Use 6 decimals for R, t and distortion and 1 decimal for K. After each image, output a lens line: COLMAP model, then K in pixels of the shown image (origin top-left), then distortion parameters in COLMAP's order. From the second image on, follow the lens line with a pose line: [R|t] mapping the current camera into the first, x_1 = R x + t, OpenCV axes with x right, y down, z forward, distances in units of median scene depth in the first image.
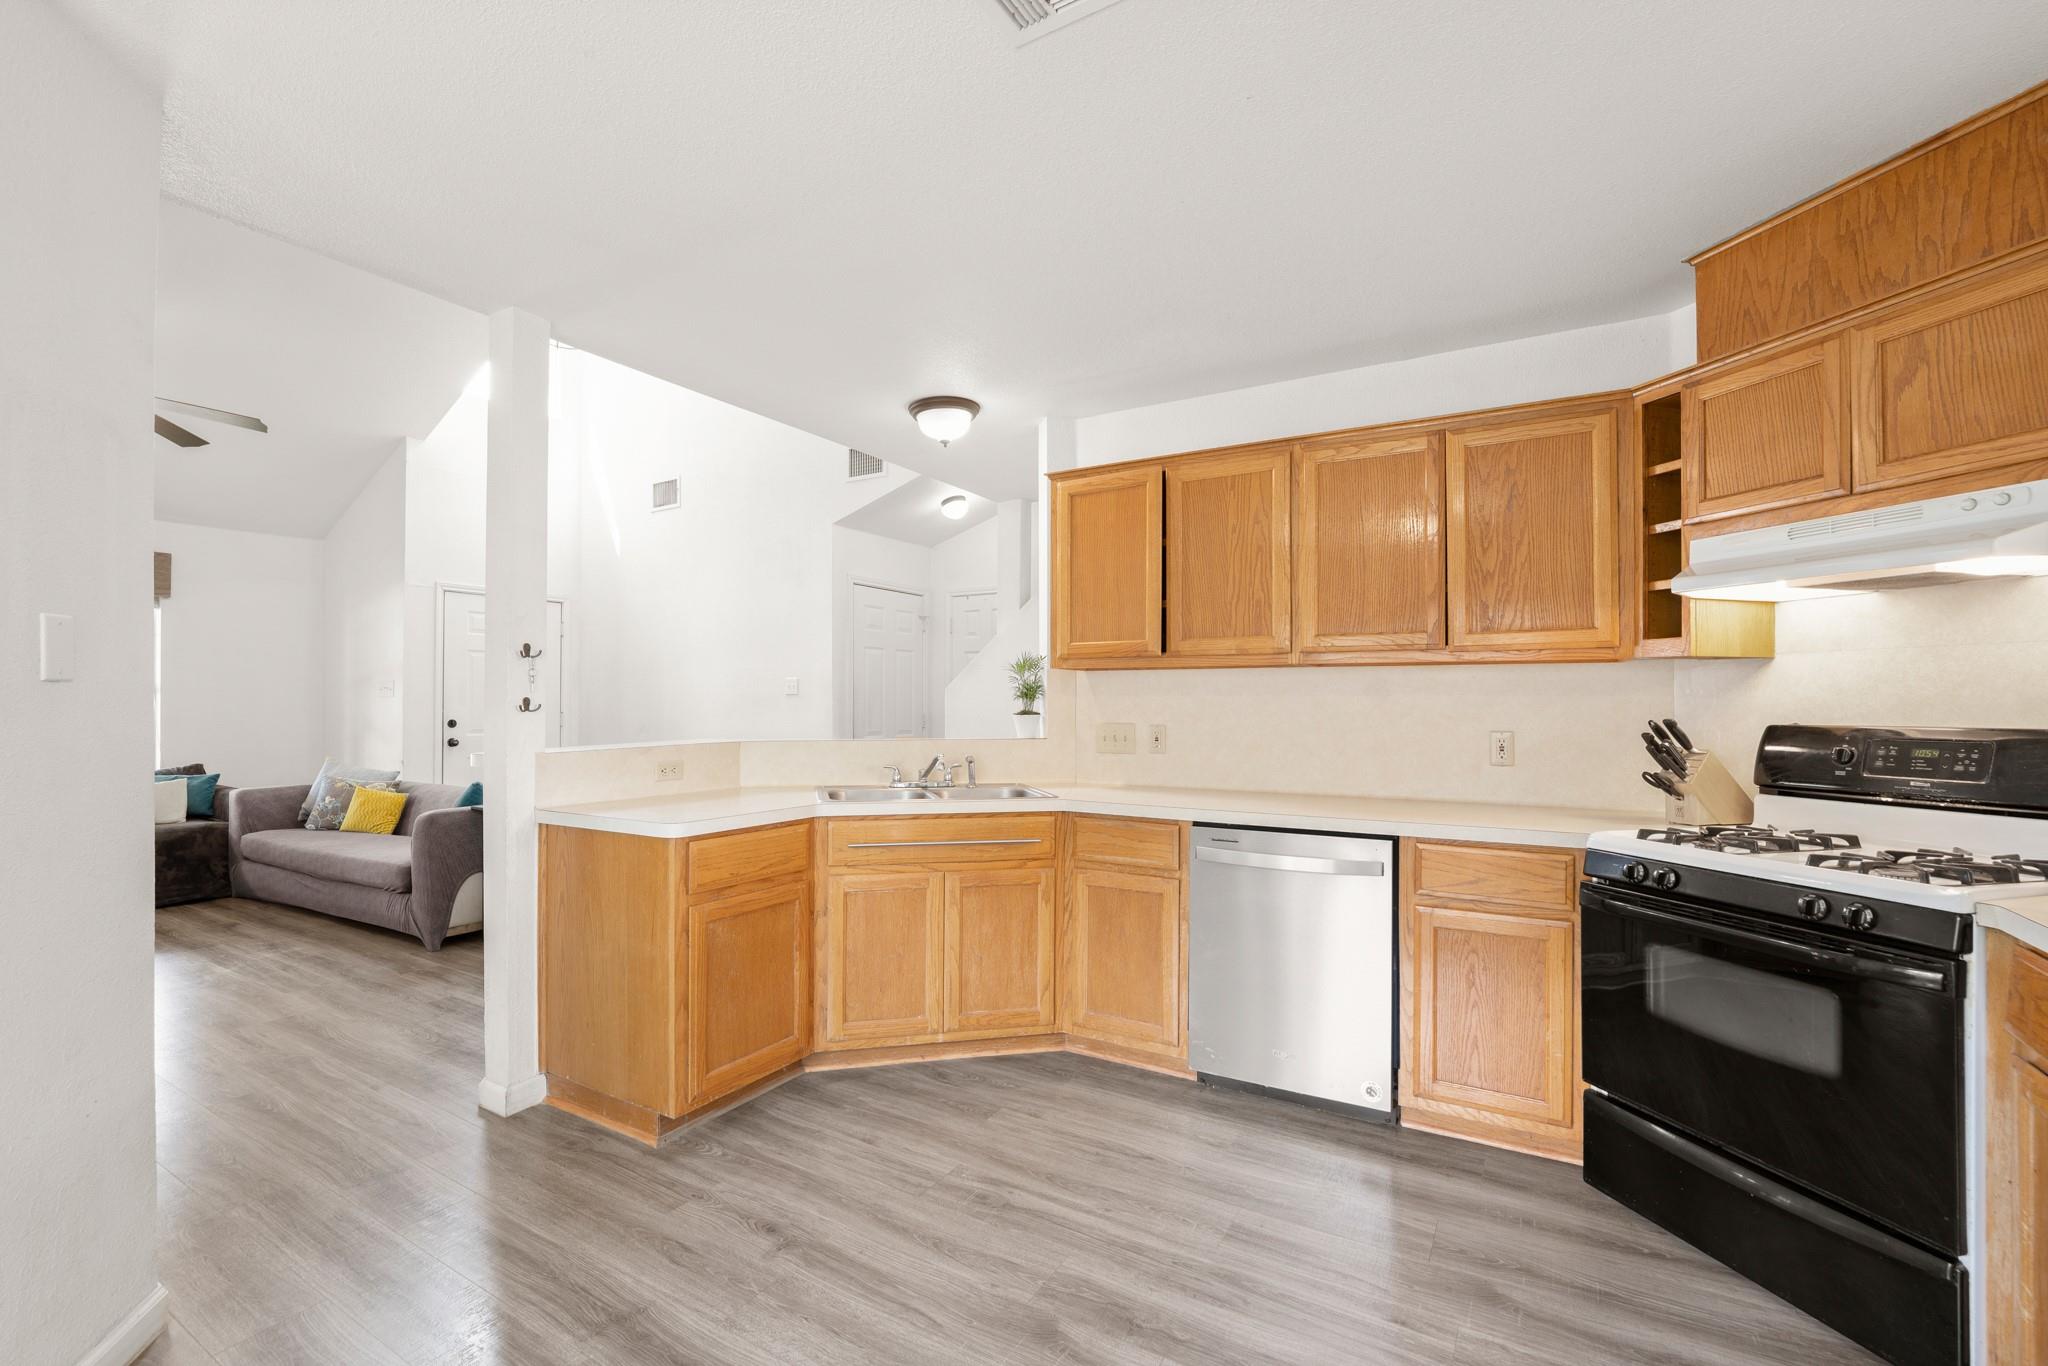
lens RADIAL K [[883.7, 0, 1010.0], [0, 883.7, 700.9], [0, 0, 1]] dist [-0.023619, 0.002183]
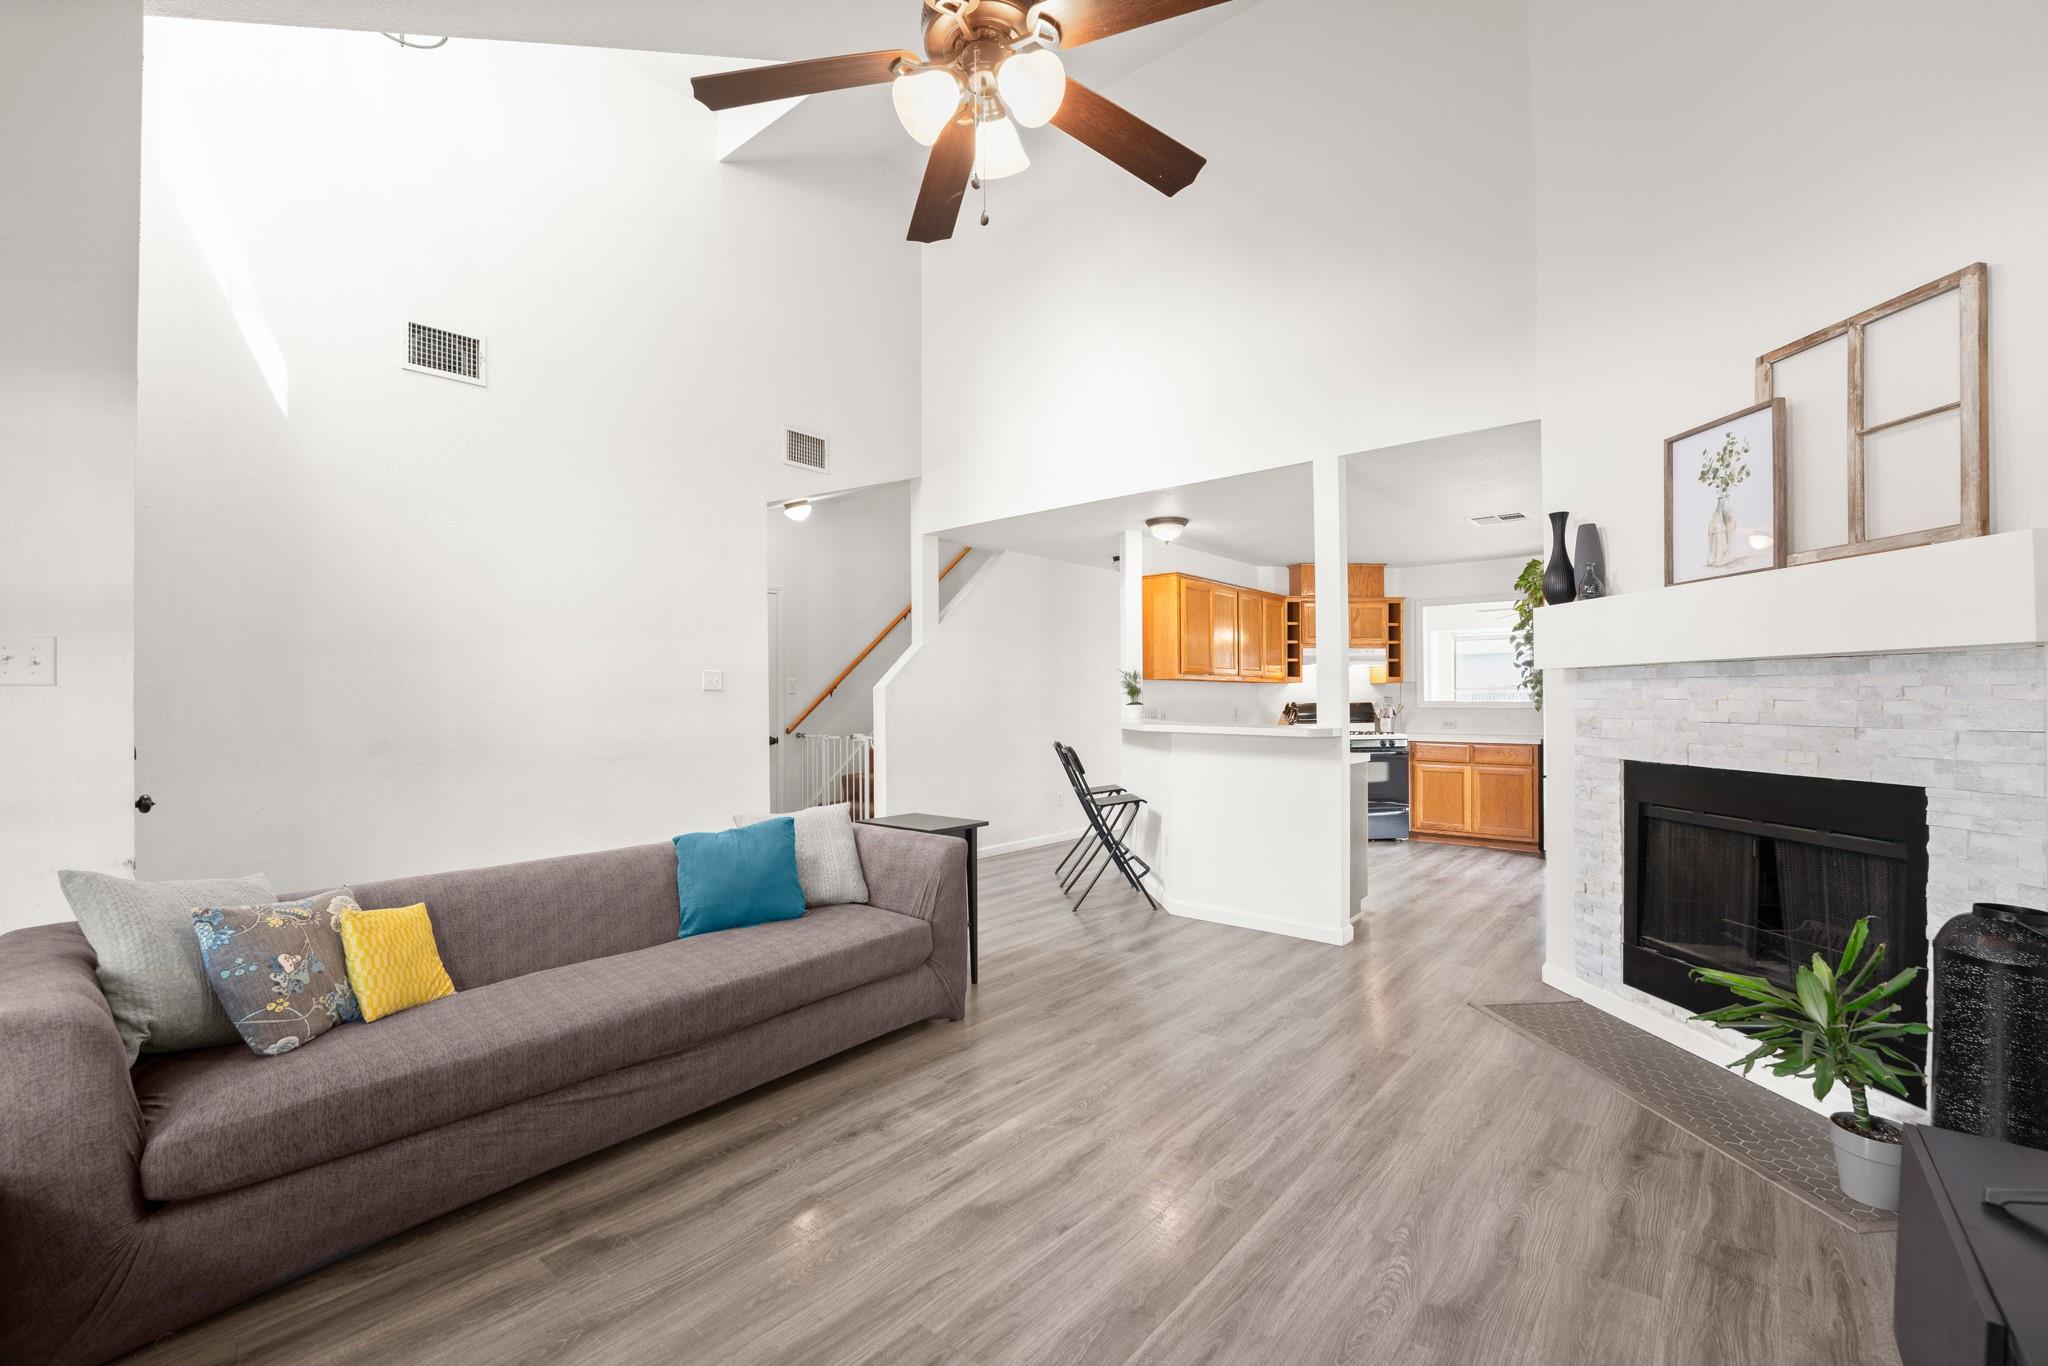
lens RADIAL K [[856.7, 0, 1007.0], [0, 856.7, 694.3], [0, 0, 1]] dist [-0.024119, 0.002665]
pose [[0.175418, 0.006183, 0.984475, -1.089975], [0.004567, 0.999964, -0.007094, 0.003356], [-0.984484, 0.005741, 0.175383, 0.639754]]
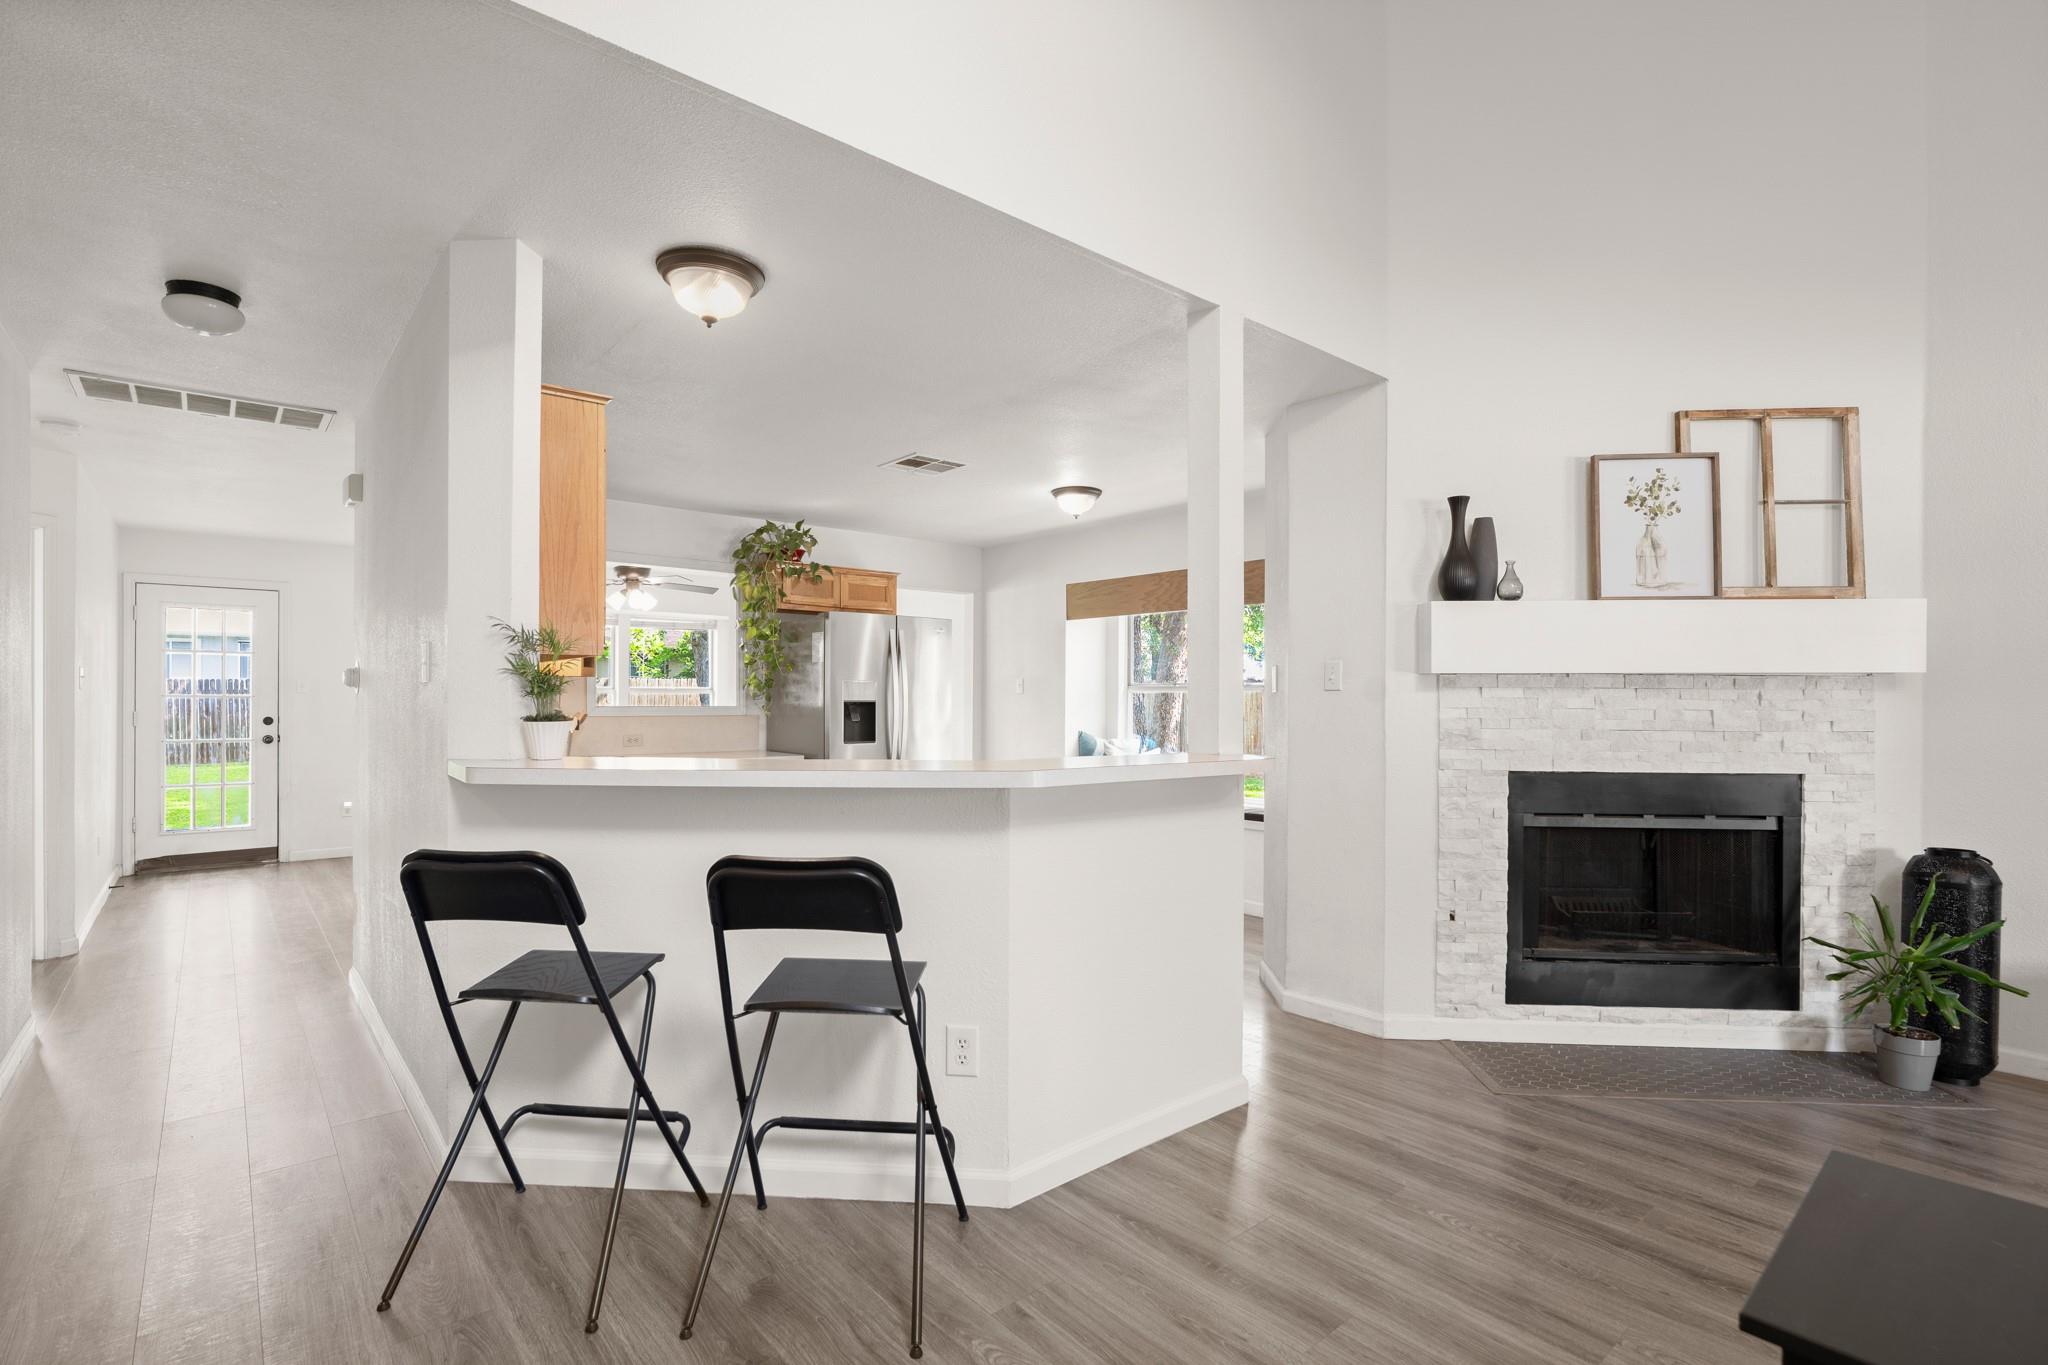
lens RADIAL K [[933.9, 0, 989.9], [0, 933.9, 692.5], [0, 0, 1]] dist [-0.021841, 0.001638]
pose [[-0.944479, -0.001909, 0.328566, -0.326676], [-0.002957, 0.999992, -0.002690, -0.003138], [-0.328558, -0.003512, -0.944477, 1.012415]]
